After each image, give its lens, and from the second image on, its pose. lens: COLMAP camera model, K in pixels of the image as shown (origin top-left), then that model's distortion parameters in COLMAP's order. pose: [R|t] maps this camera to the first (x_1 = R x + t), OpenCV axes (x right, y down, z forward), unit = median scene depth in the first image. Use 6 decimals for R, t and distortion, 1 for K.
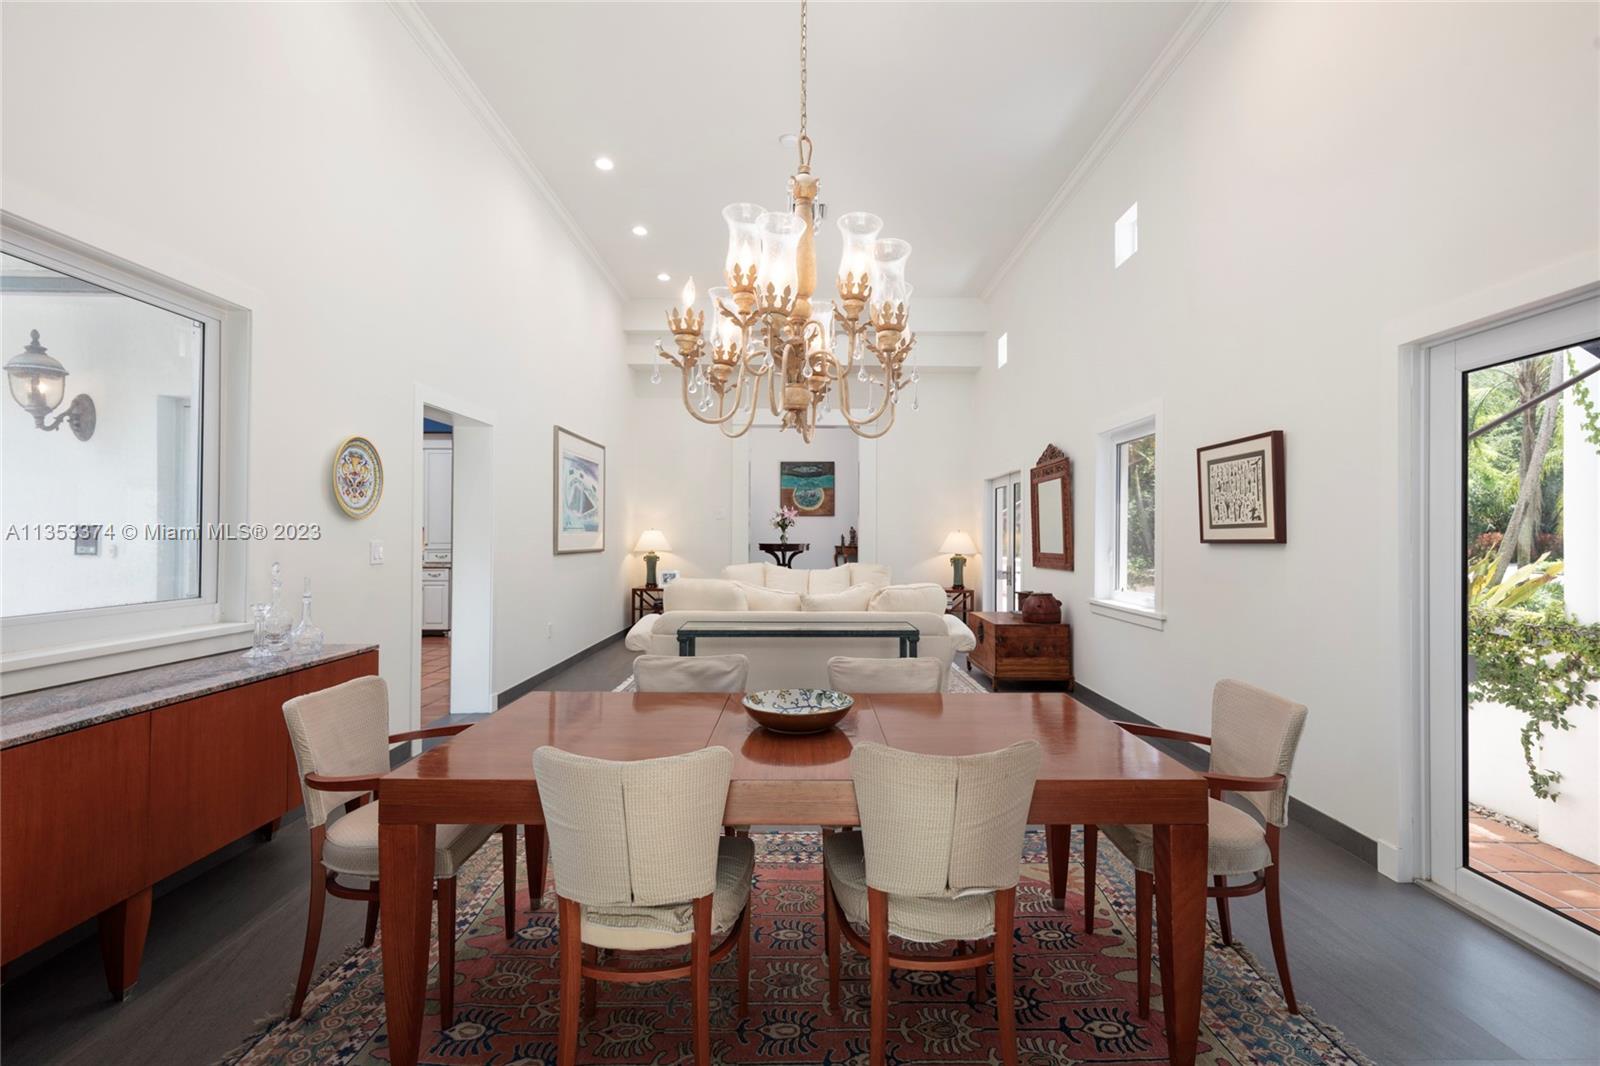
lens RADIAL K [[717.9, 0, 807.7], [0, 717.9, 528.2], [0, 0, 1]] dist [0.002311, -0.000088]
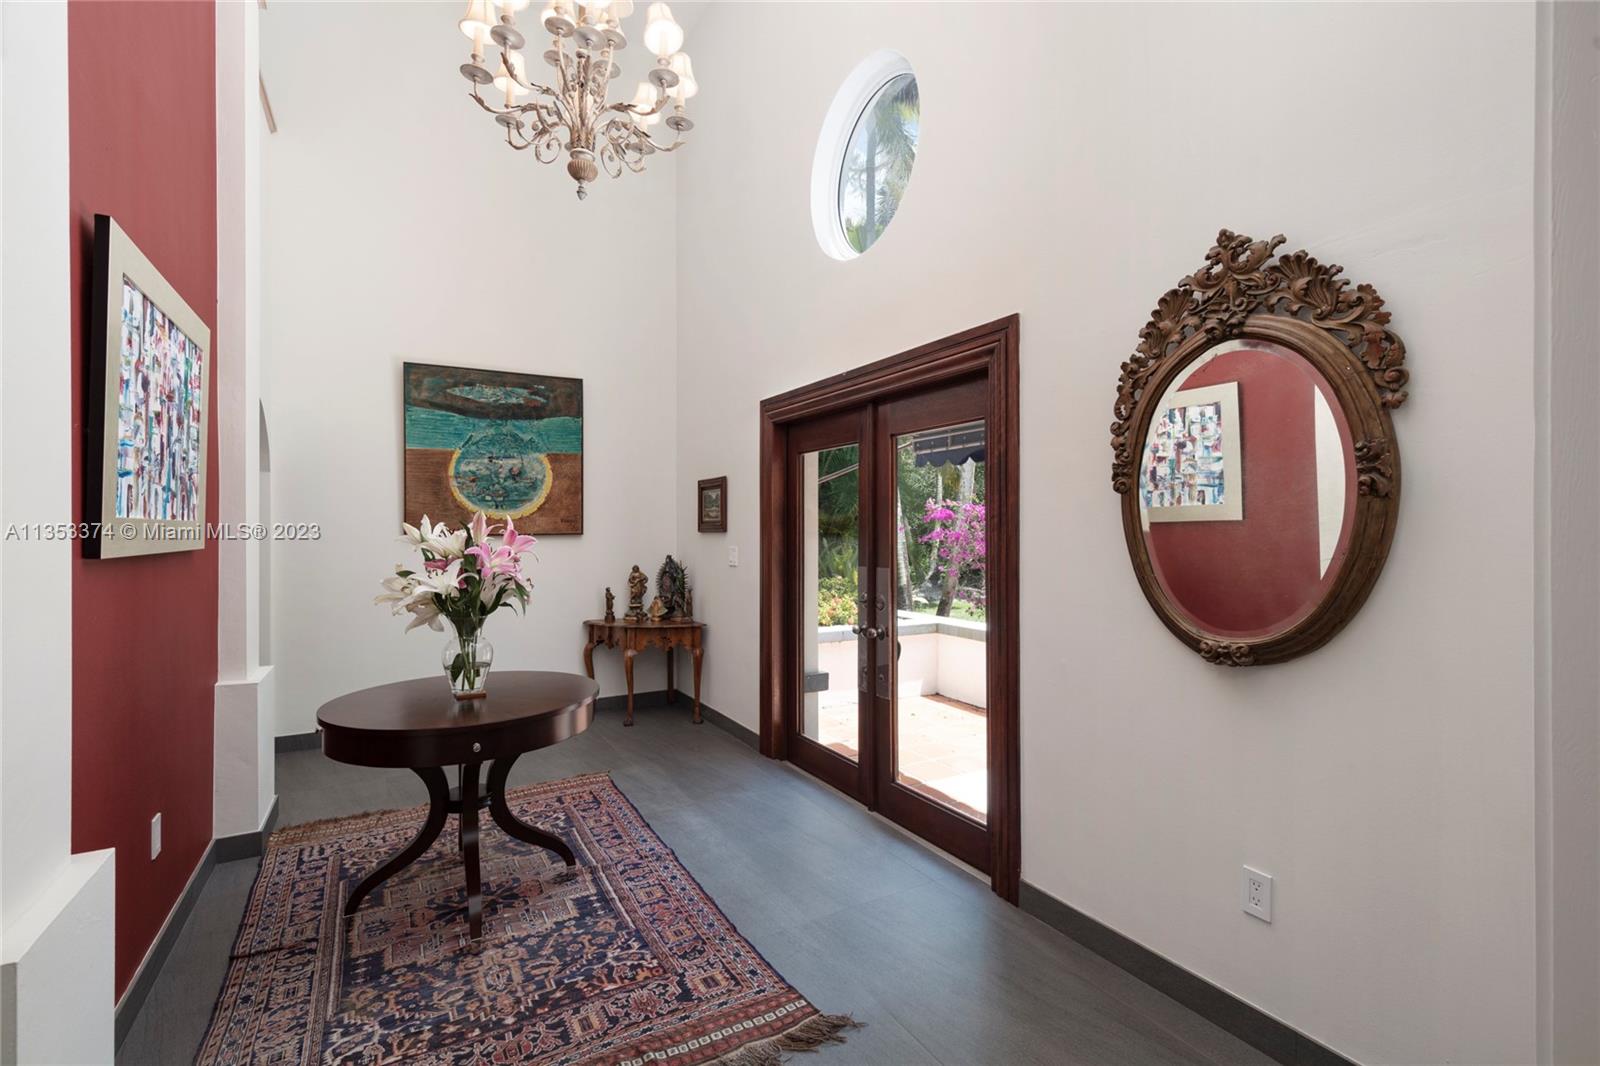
lens RADIAL K [[717.9, 0, 807.7], [0, 717.9, 528.2], [0, 0, 1]] dist [0.002311, -0.000088]
pose [[0.861245, -0.005342, 0.508161, -0.045286], [0.000215, 0.999948, 0.010148, -0.024248], [-0.508189, -0.008631, 0.861202, 0.646986]]
